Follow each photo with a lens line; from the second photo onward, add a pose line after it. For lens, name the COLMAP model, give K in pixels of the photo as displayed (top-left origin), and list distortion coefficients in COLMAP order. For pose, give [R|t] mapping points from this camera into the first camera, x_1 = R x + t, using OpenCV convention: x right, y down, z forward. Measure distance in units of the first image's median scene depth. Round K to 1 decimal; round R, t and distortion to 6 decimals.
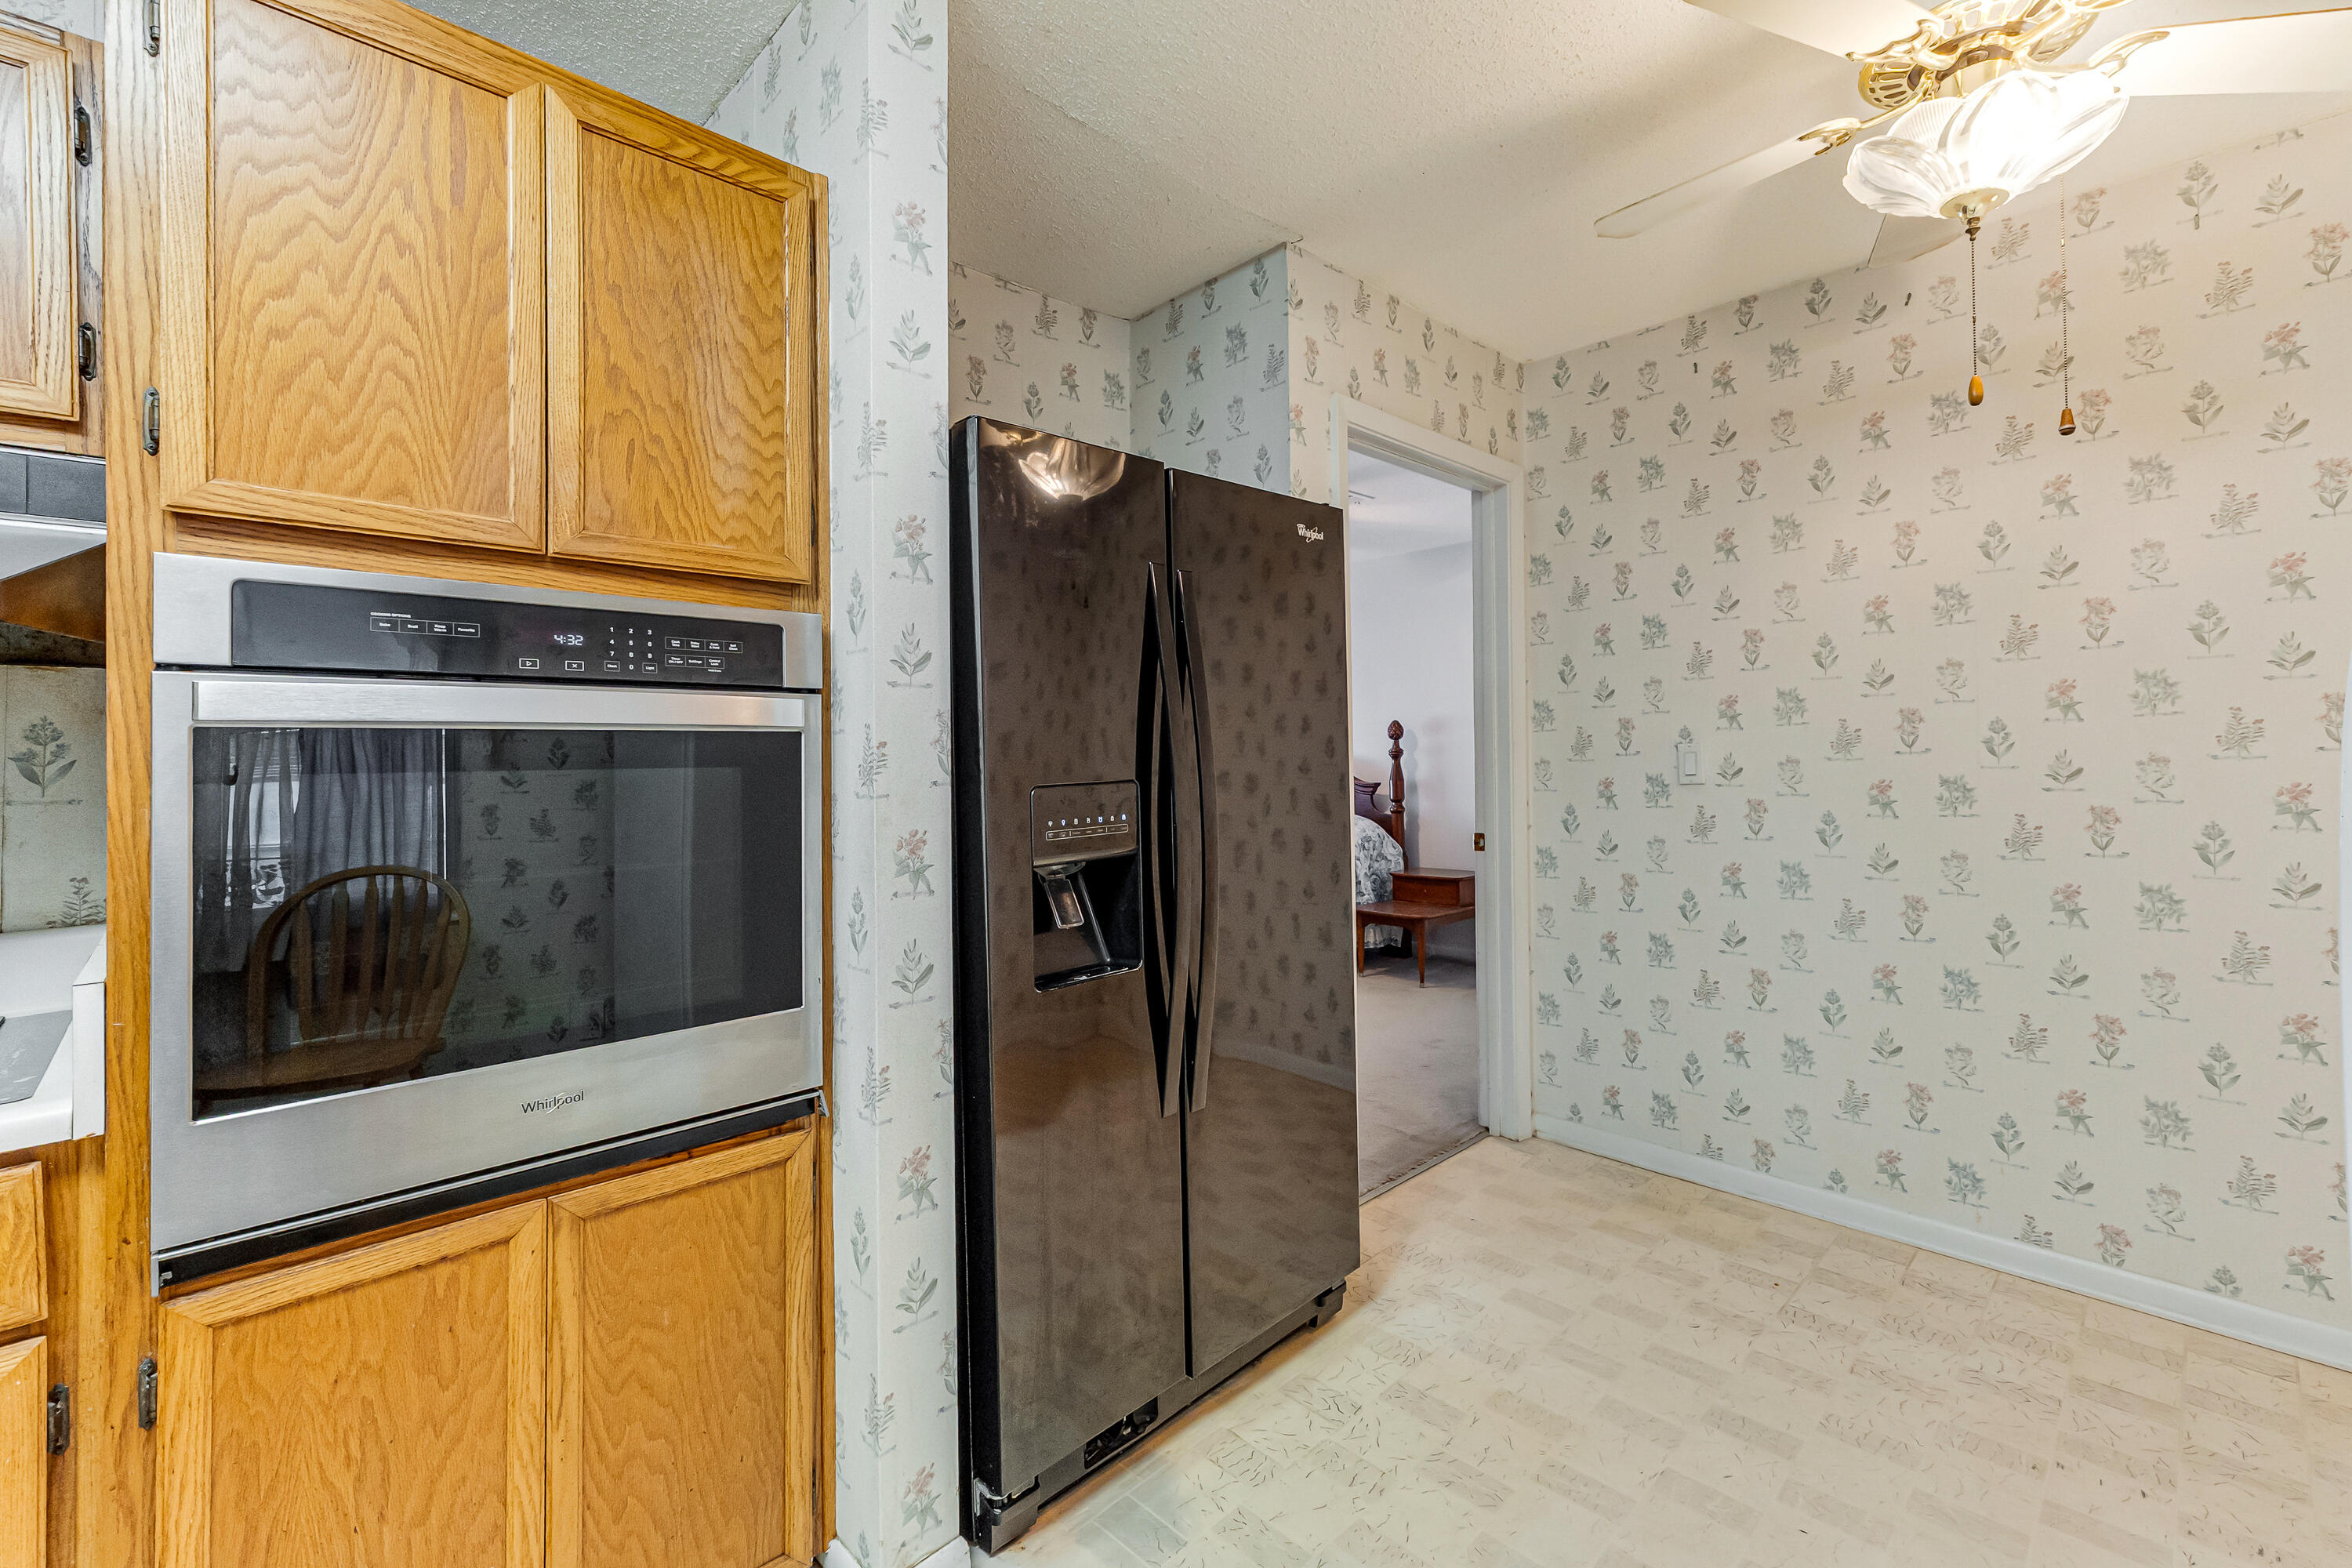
lens RADIAL K [[999.2, 0, 1193.6], [0, 999.2, 751.8], [0, 0, 1]] dist [0.003492, 0.000314]
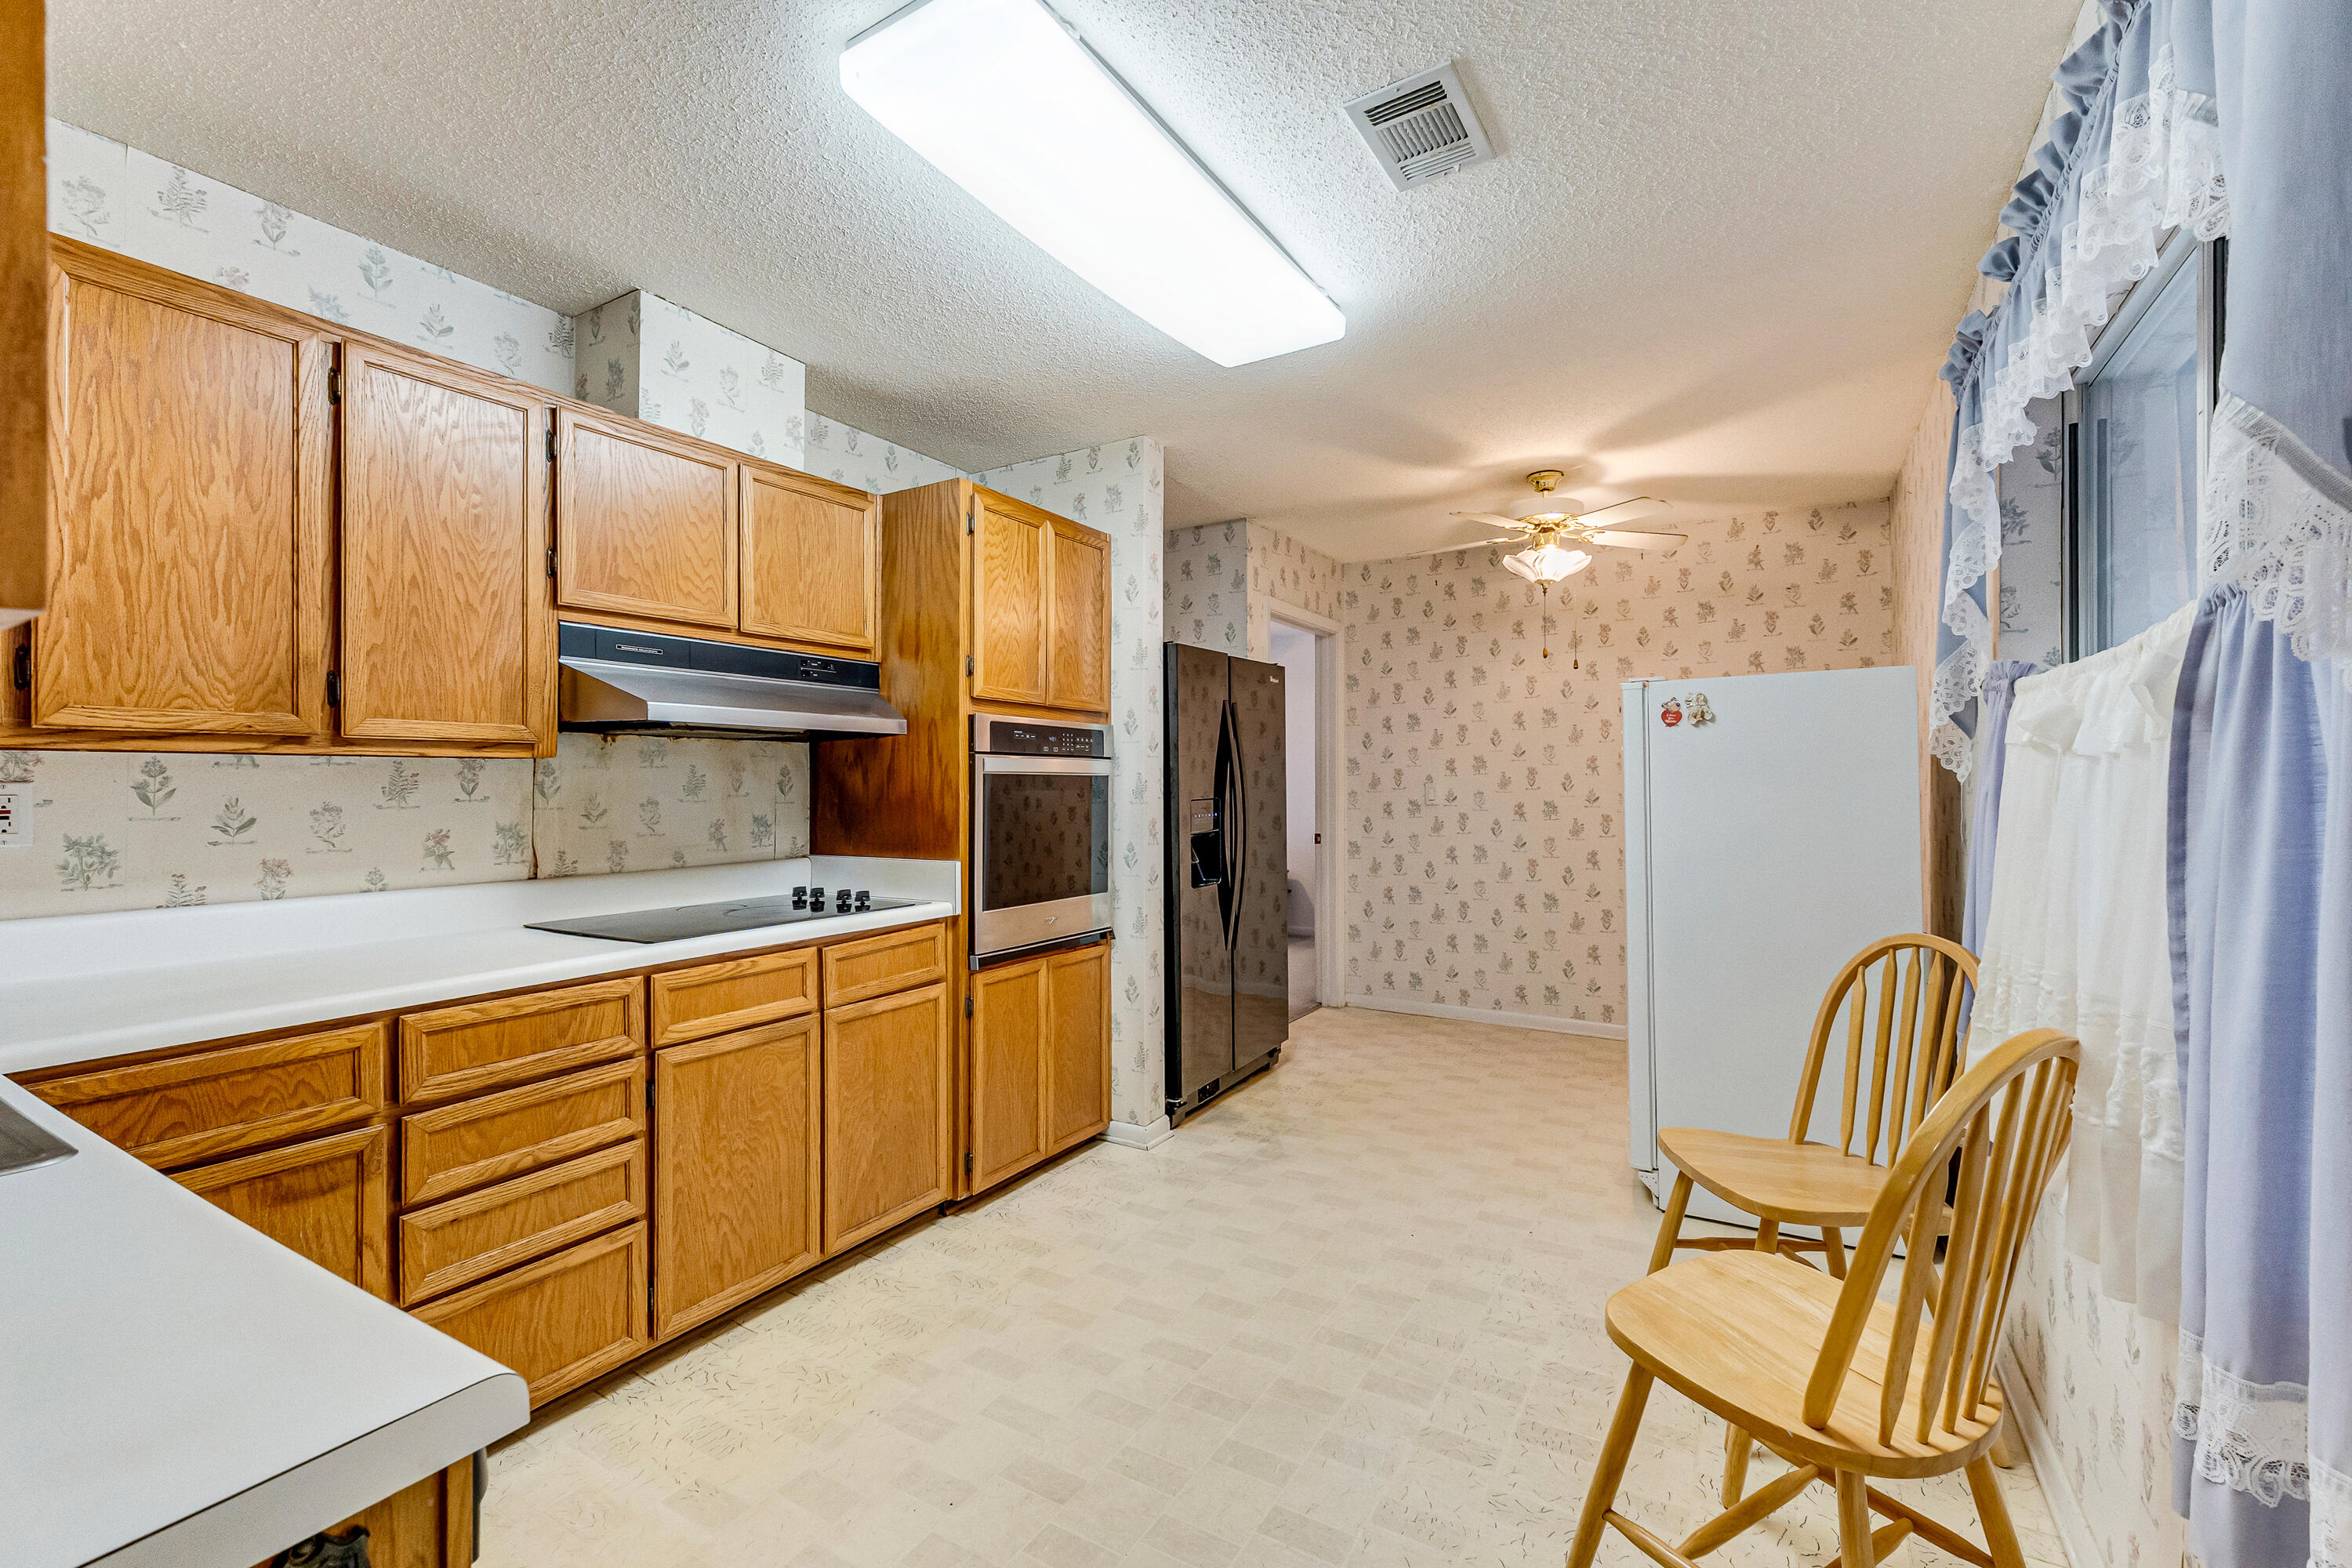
lens RADIAL K [[999.2, 0, 1182.3], [0, 999.2, 784.5], [0, 0, 1]] dist [0.003492, 0.000314]
pose [[0.967866, 0.011144, 0.251221, -0.478802], [-0.011464, 0.999934, -0.000189, -0.000280], [-0.251207, -0.002697, 0.967930, -0.782100]]
